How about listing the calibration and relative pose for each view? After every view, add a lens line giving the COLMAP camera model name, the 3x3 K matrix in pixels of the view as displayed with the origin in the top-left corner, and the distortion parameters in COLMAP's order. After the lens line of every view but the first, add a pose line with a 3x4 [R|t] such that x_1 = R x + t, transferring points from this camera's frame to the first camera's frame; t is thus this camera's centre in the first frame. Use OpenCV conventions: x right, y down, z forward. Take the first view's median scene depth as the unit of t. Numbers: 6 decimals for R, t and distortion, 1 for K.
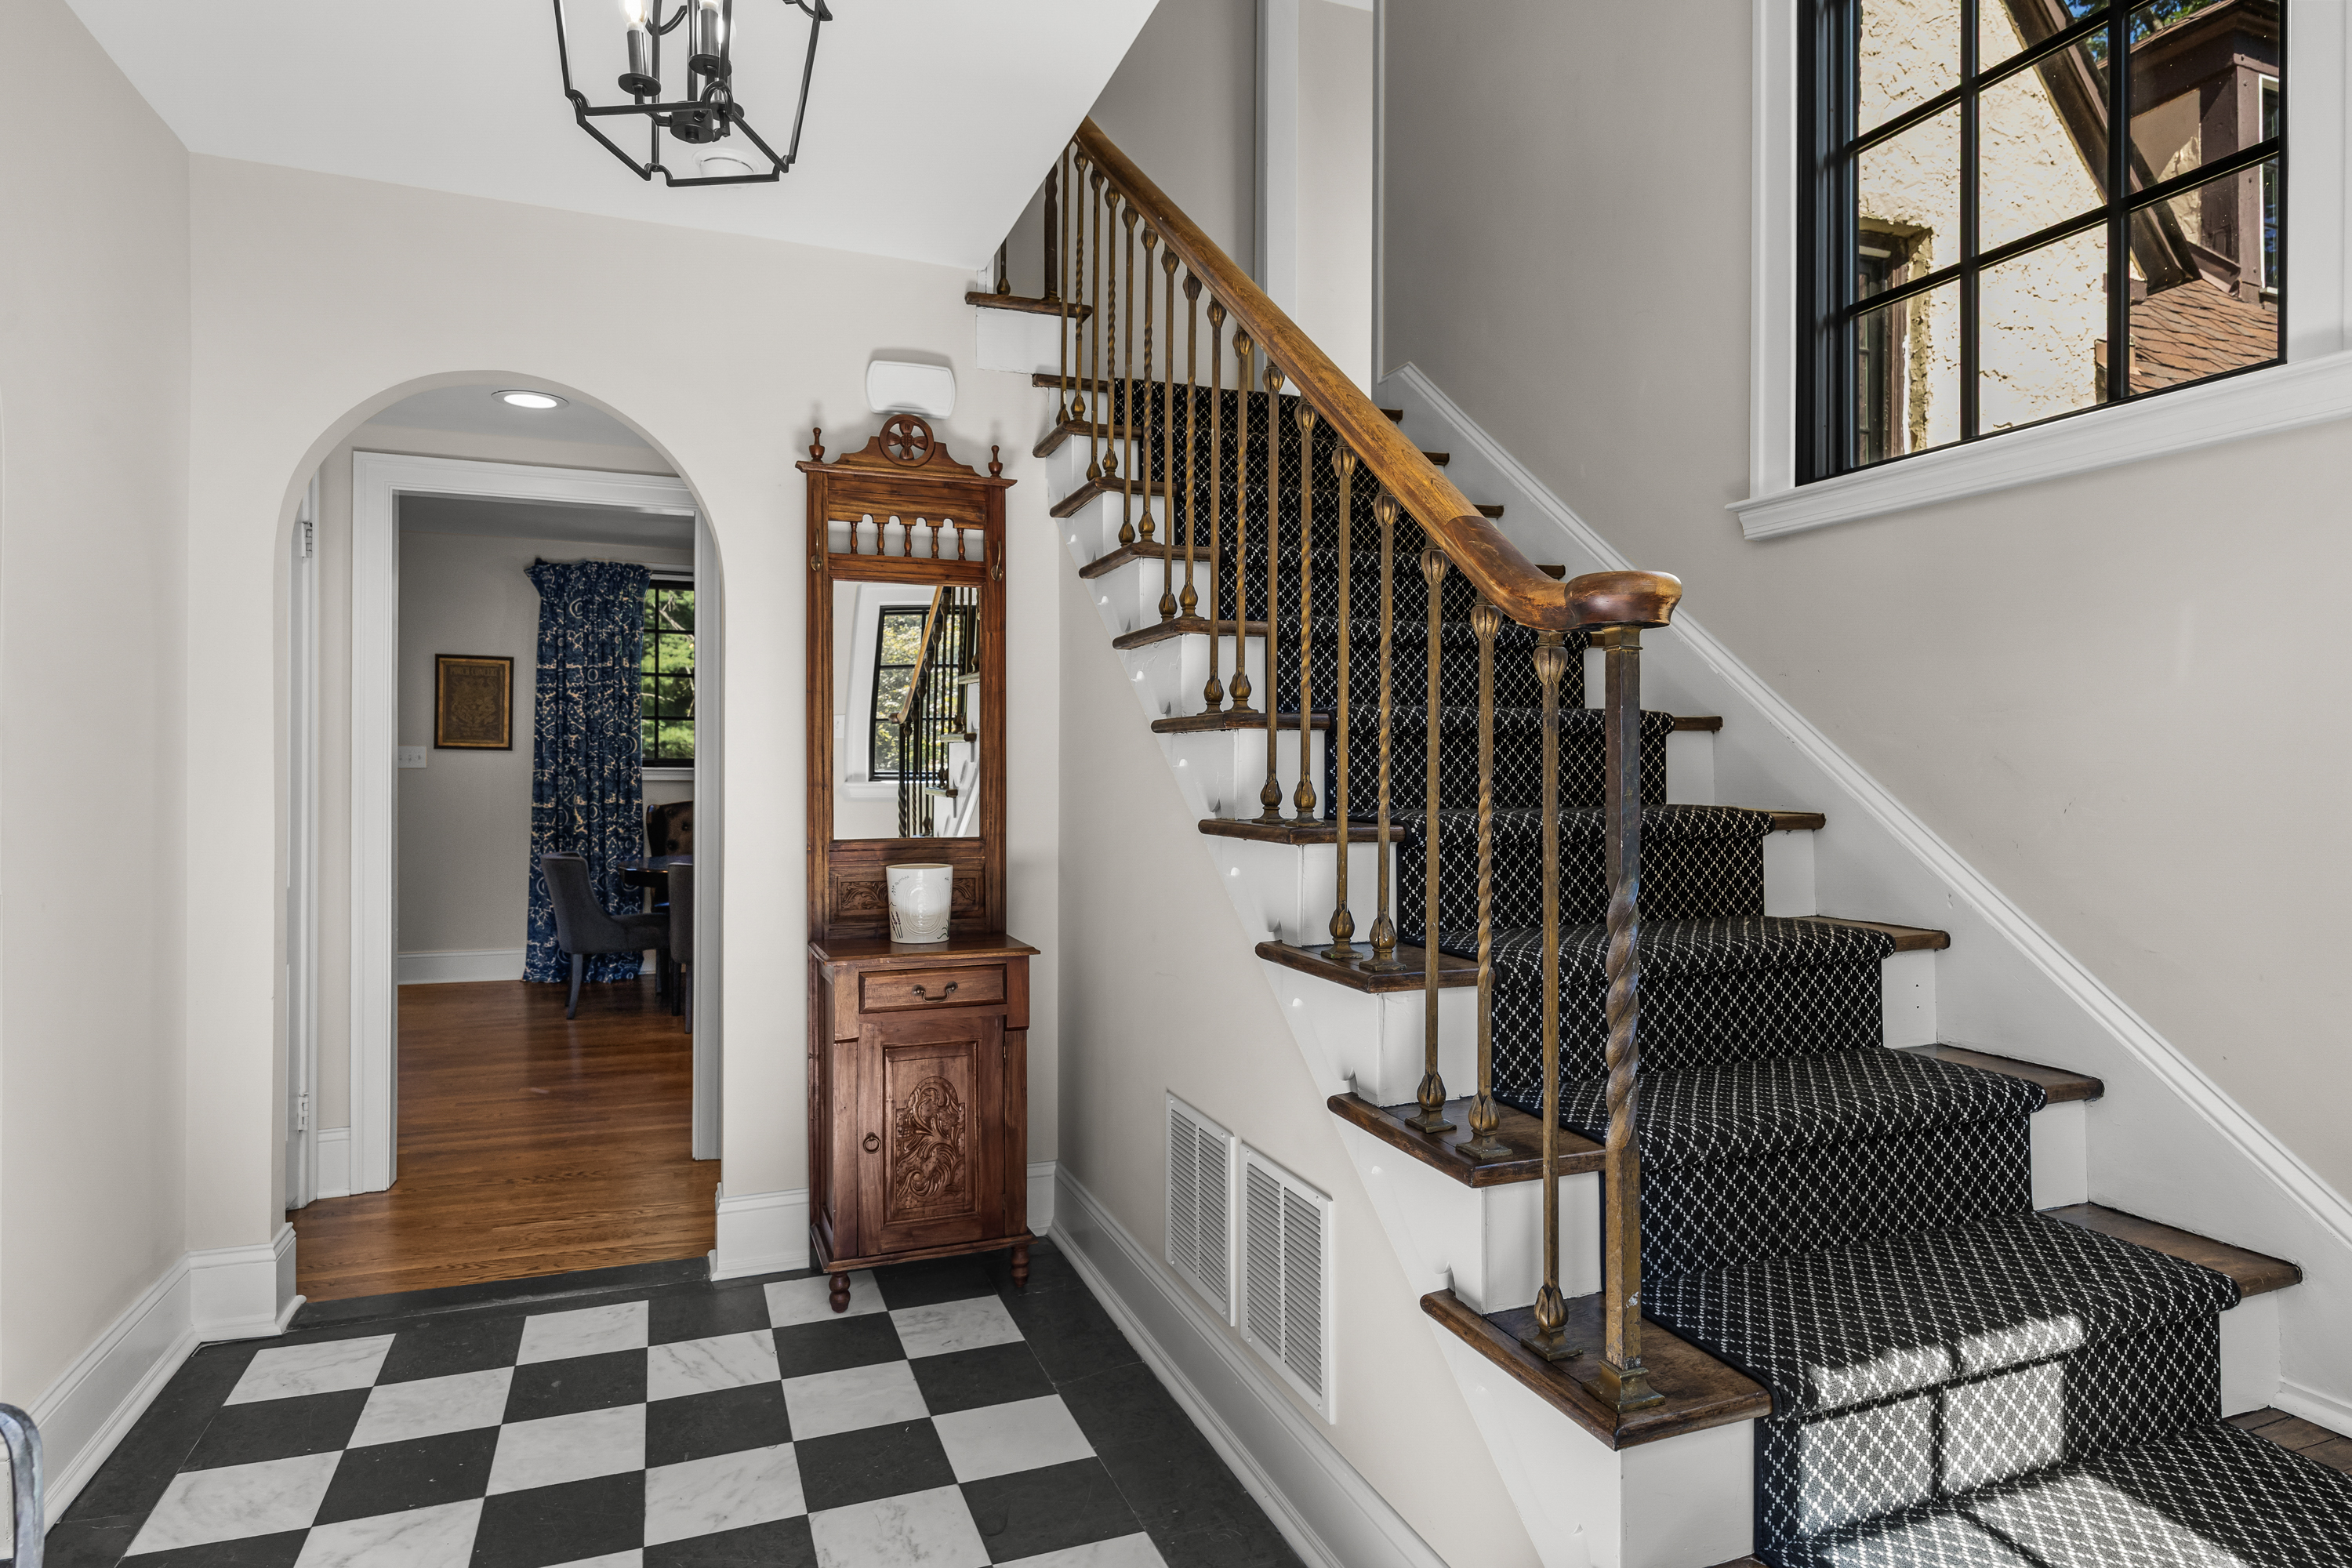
lens RADIAL K [[1300.2, 0, 1177.6], [0, 1300.2, 780.5], [0, 0, 1]] dist [-0.004928, -0.000551]
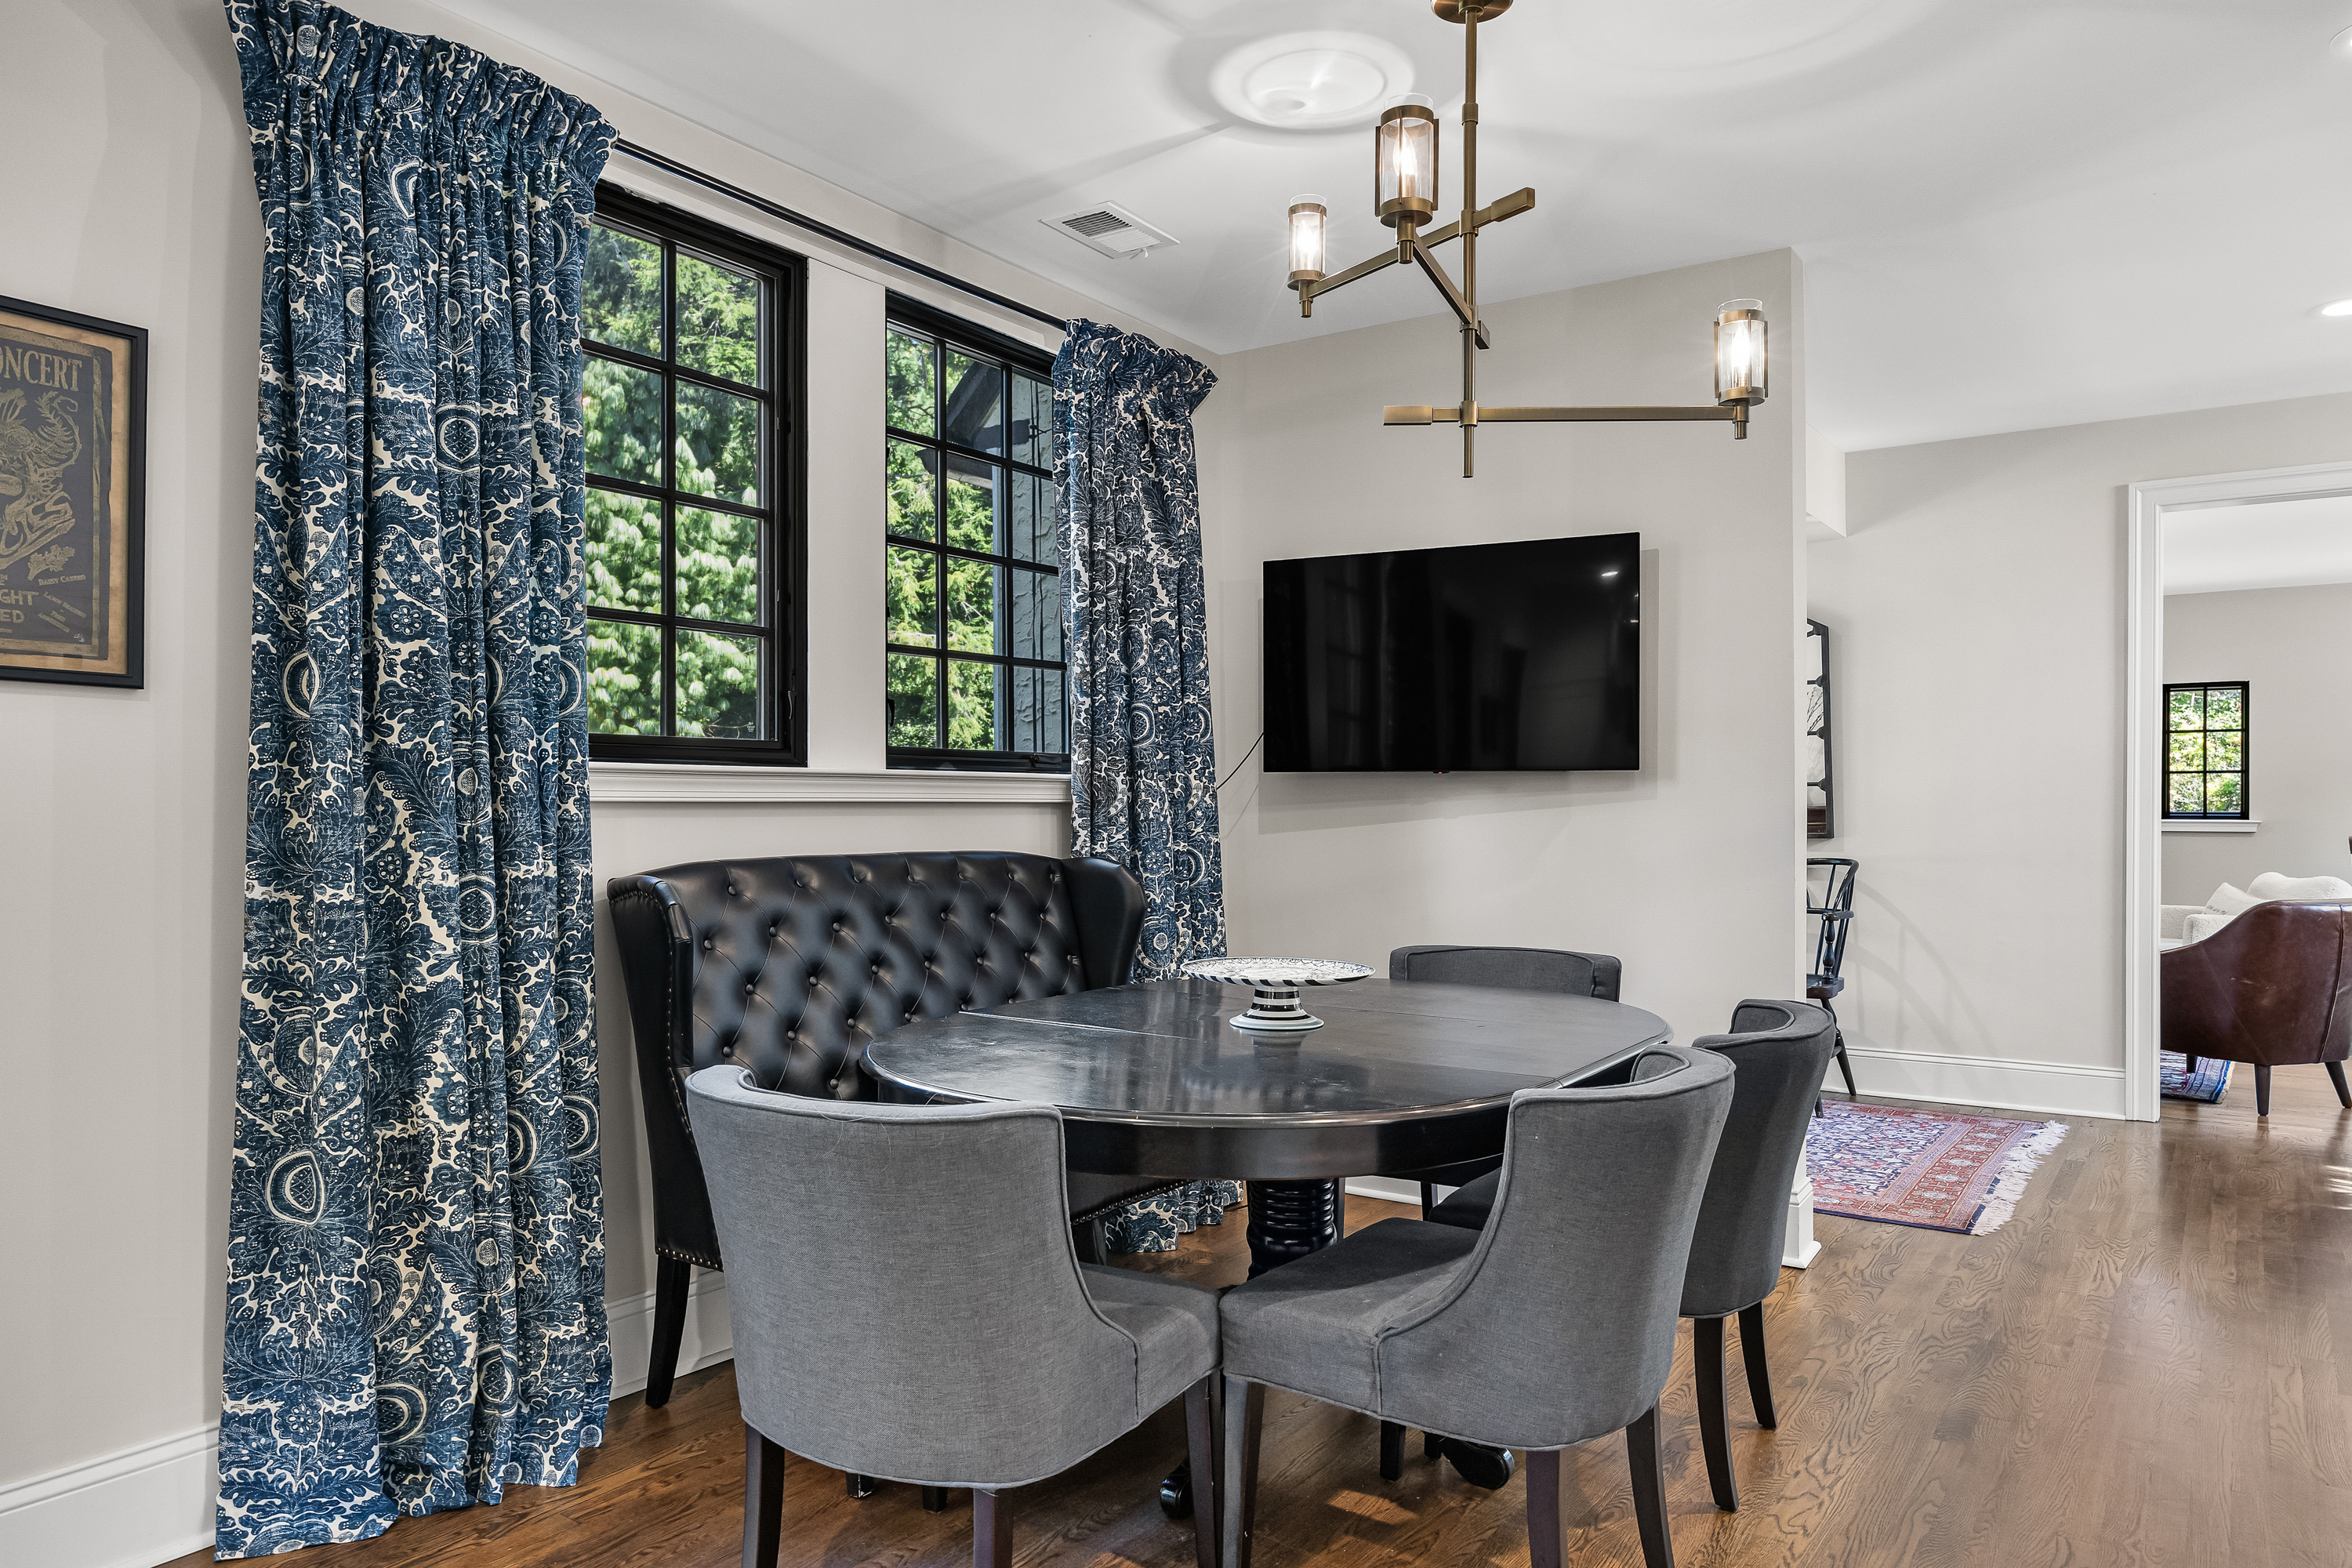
lens RADIAL K [[1574.9, 0, 1177.4], [0, 1574.9, 817.5], [0, 0, 1]] dist [-0.006861, -0.000405]
pose [[0.823369, -0.011703, 0.567386, -0.521226], [0.003330, 0.999870, 0.015792, -0.001376], [-0.567497, -0.011113, 0.823301, 0.622946]]
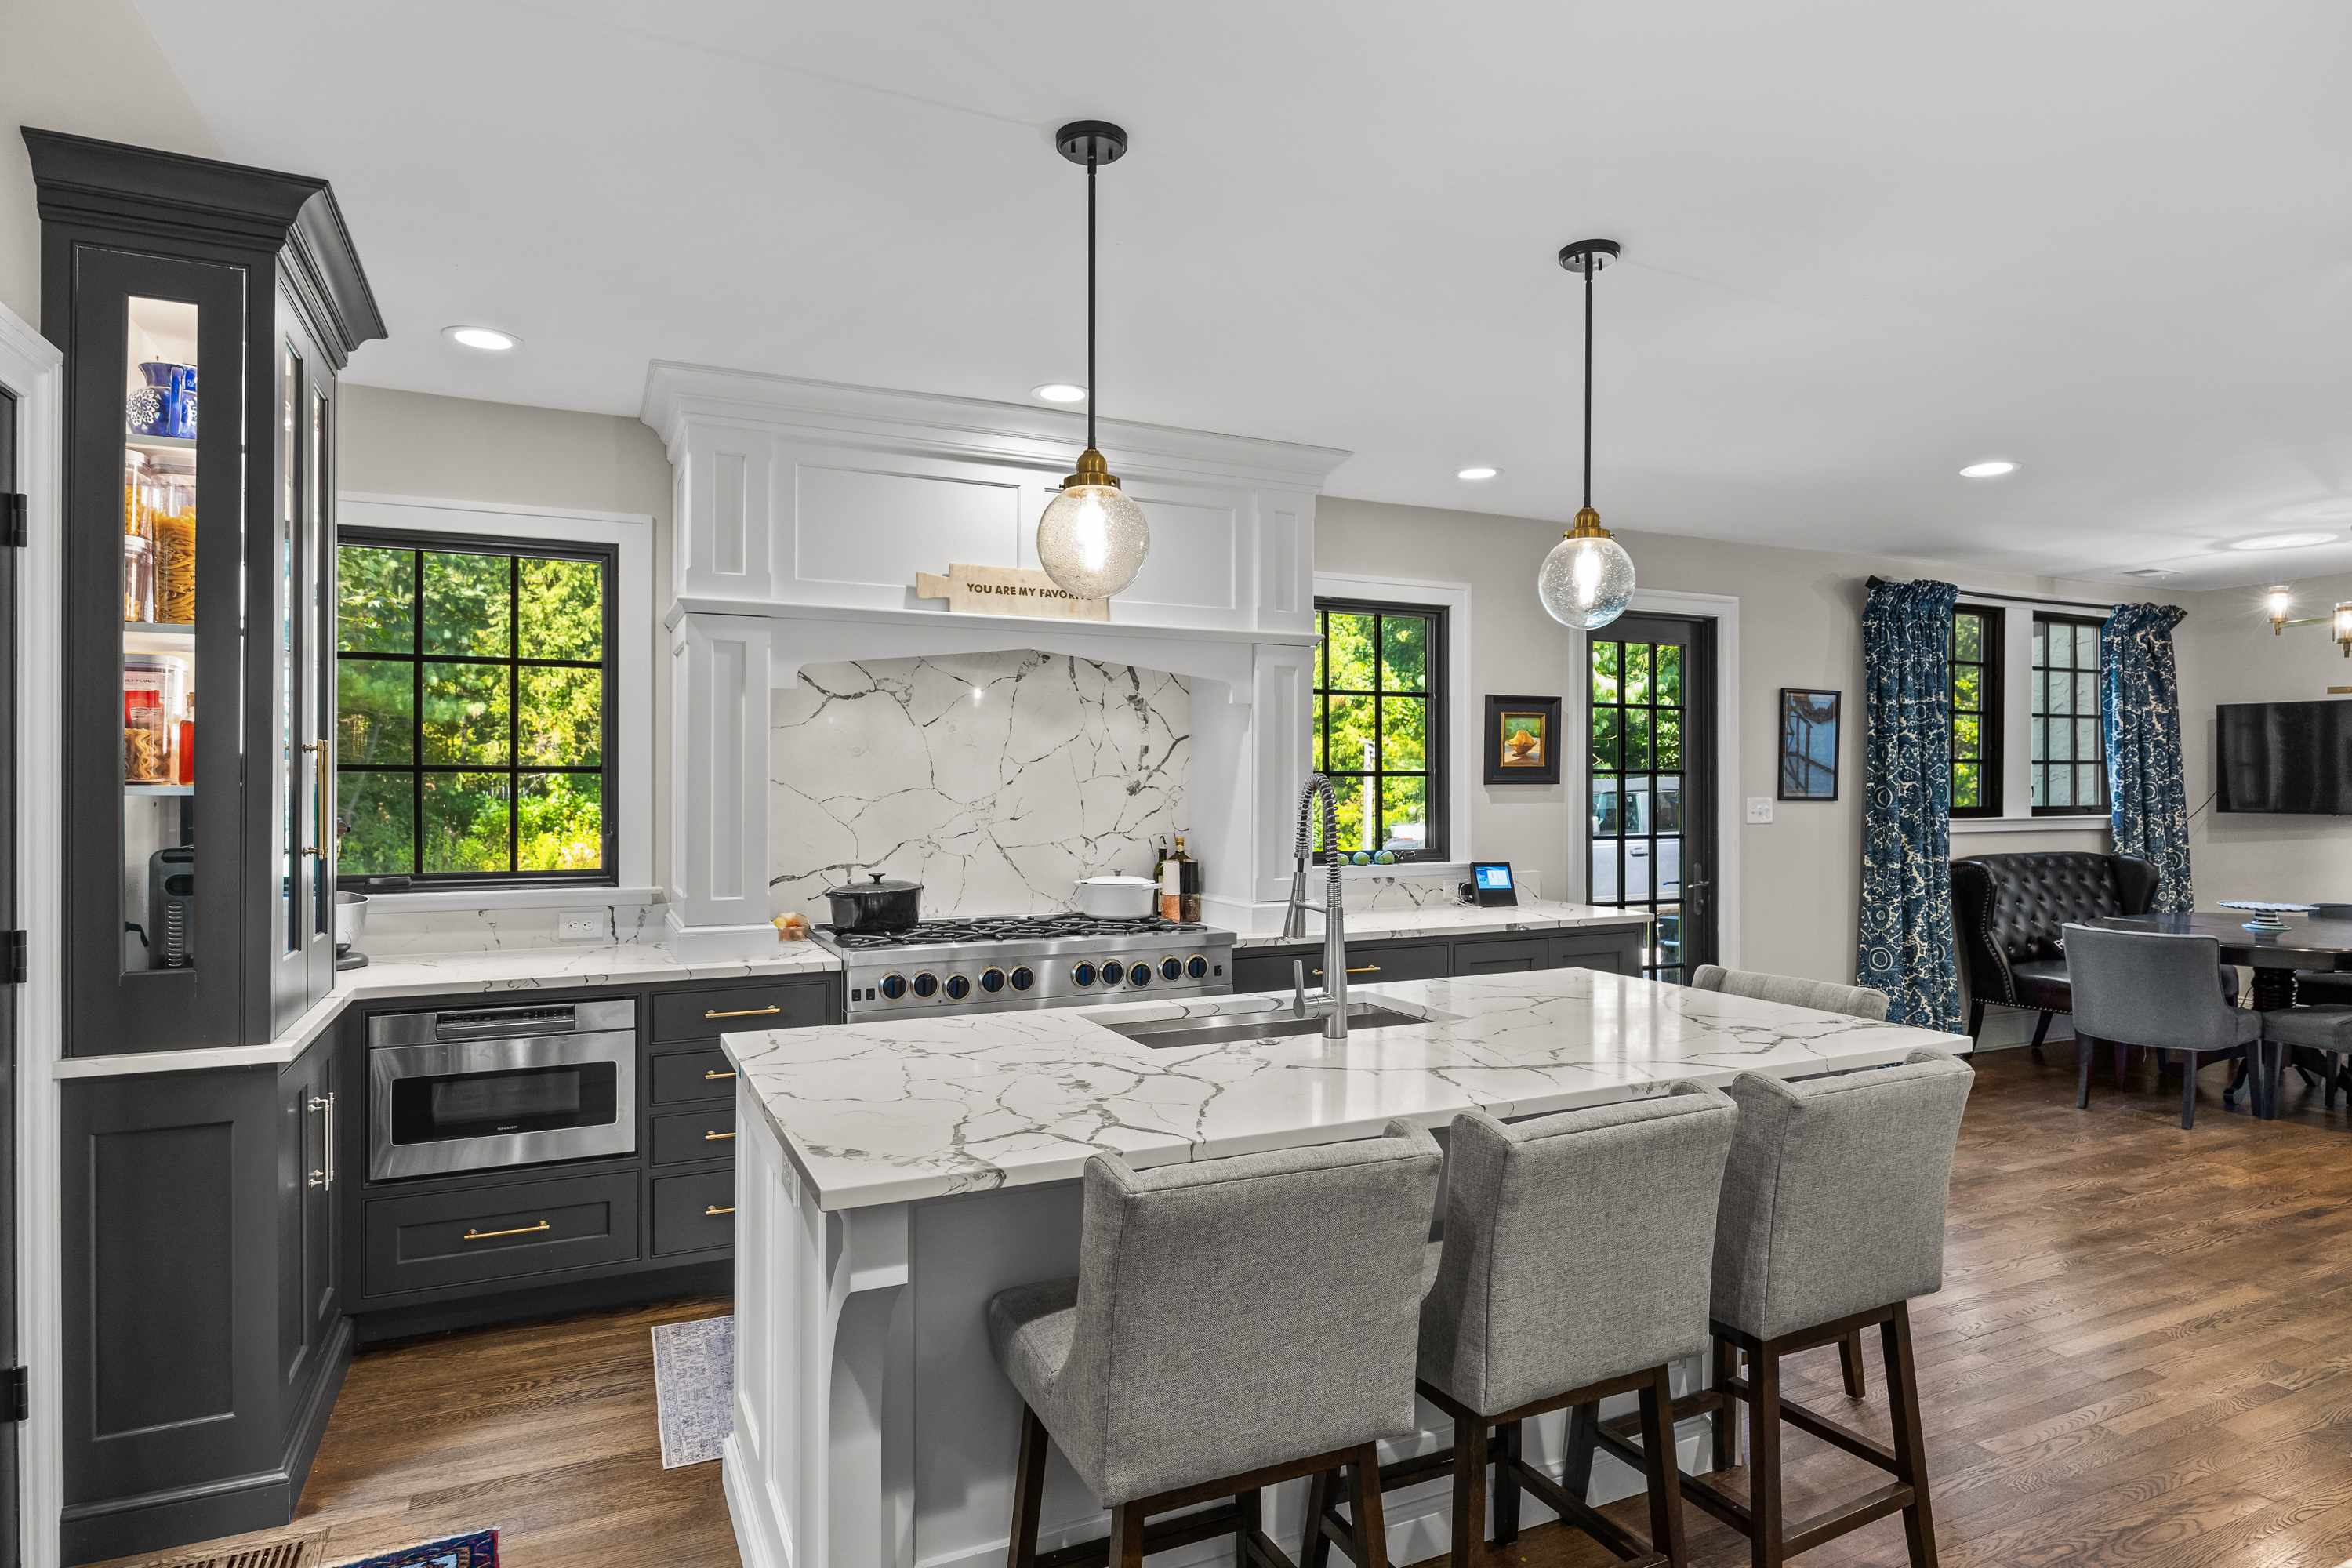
lens RADIAL K [[1300.2, 0, 1171.9], [0, 1300.2, 786.6], [0, 0, 1]] dist [-0.004928, -0.000551]
pose [[0.997378, -0.006739, 0.072050, -1.010154], [0.006400, 0.999967, 0.004938, -0.039178], [-0.072081, -0.004464, 0.997389, 0.182457]]
